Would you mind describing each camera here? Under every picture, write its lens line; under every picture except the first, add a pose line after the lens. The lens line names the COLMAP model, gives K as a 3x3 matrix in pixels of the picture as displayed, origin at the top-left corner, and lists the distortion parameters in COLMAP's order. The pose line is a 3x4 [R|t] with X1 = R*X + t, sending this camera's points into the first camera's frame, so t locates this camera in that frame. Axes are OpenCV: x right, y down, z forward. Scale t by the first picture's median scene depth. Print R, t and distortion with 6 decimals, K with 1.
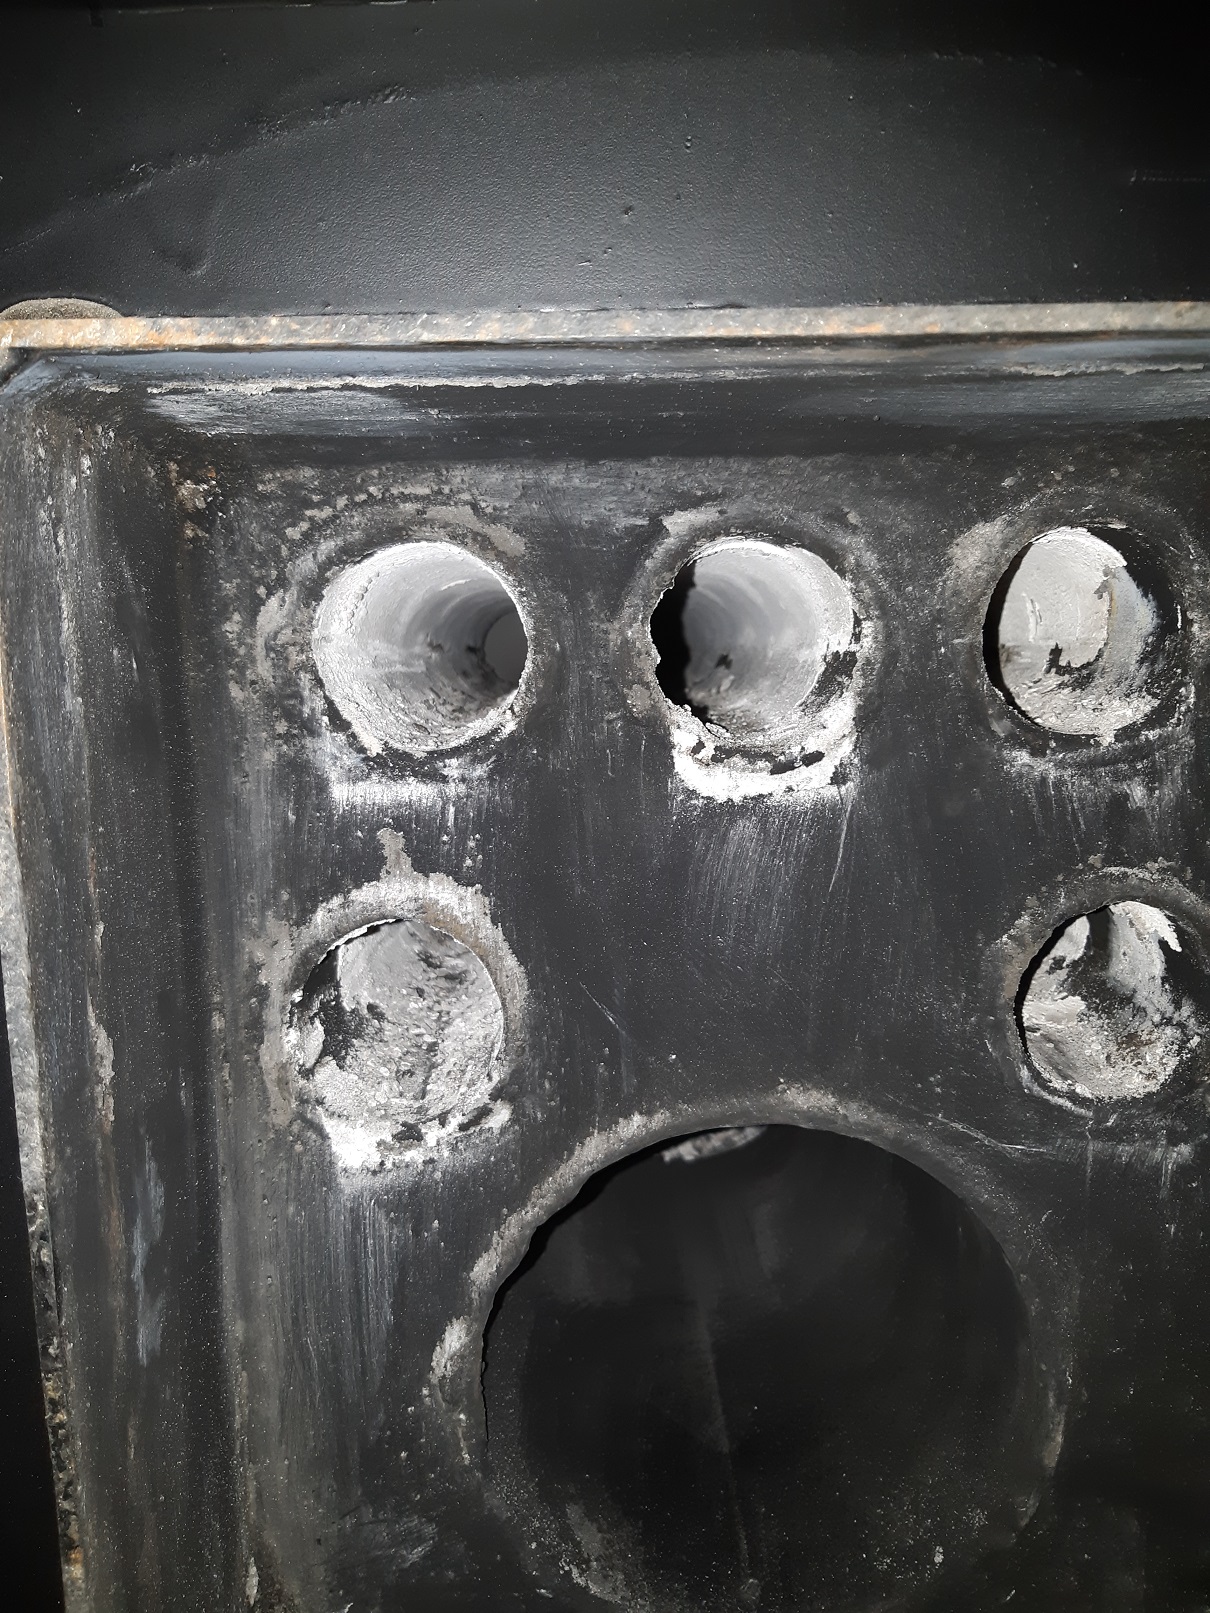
lens RADIAL K [[1267.7, 0, 611.2], [0, 1267.7, 801.7], [0, 0, 1]] dist [0.069226, -0.148529]
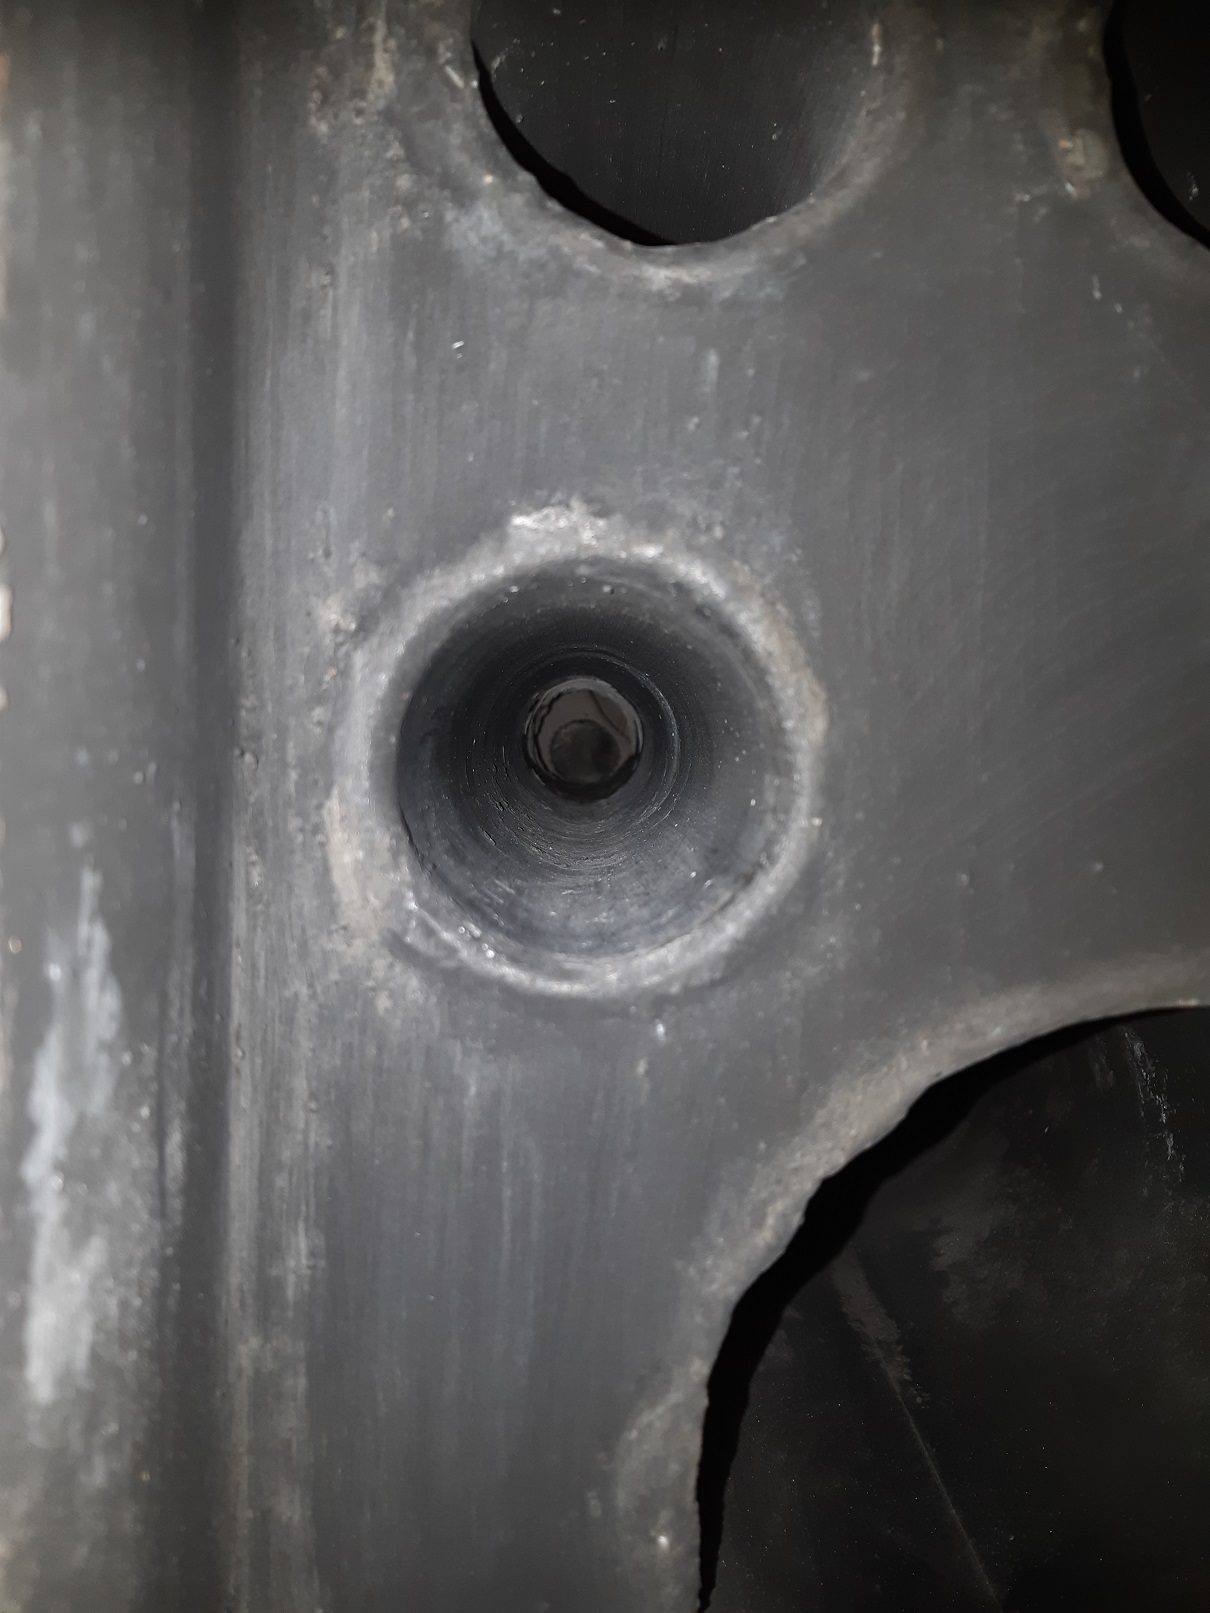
lens RADIAL K [[1267.7, 0, 611.2], [0, 1267.7, 801.7], [0, 0, 1]] dist [0.069226, -0.148529]
pose [[0.998918, 0.046097, 0.006232, -0.163508], [-0.045659, 0.997271, -0.058013, 0.221310], [-0.008889, 0.057666, 0.998296, 0.485887]]
